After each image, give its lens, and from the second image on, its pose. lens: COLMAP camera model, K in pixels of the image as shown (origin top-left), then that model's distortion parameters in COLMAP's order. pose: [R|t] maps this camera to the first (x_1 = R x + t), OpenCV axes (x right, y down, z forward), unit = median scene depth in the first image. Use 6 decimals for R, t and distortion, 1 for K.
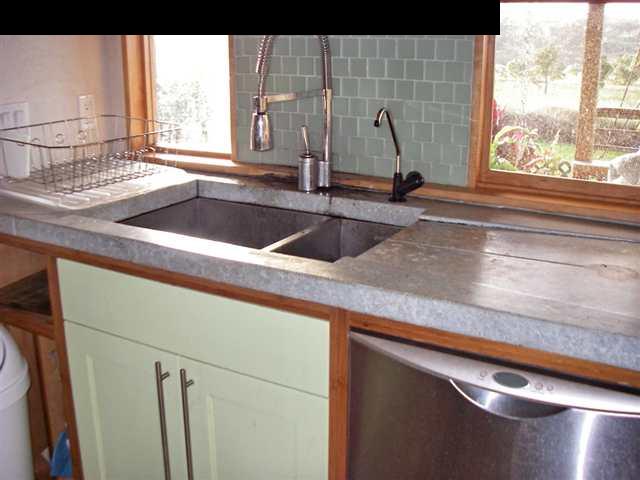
lens RADIAL K [[733.2, 0, 320.9], [0, 733.2, 240.1], [0, 0, 1]] dist [-0.156542, 0.000000]
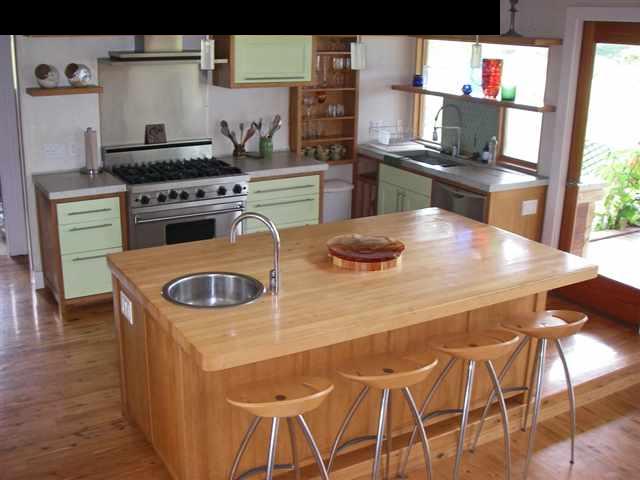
lens RADIAL K [[733.2, 0, 321.5], [0, 733.2, 239.1], [0, 0, 1]] dist [-0.156542, 0.000000]
pose [[0.862946, 0.162178, -0.478564, 1.150093], [-0.163169, 0.985793, 0.039844, 0.286222], [0.478227, 0.043703, 0.877148, -2.282862]]
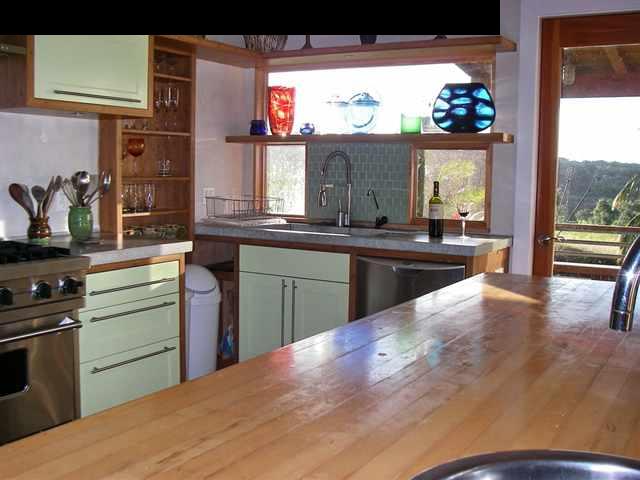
lens RADIAL K [[733.2, 0, 317.5], [0, 733.2, 239.8], [0, 0, 1]] dist [-0.156542, 0.000000]
pose [[0.999550, 0.016427, -0.025110, -0.032010], [-0.021000, 0.980704, -0.194367, 0.442795], [0.021432, 0.194807, 0.980607, -1.333091]]
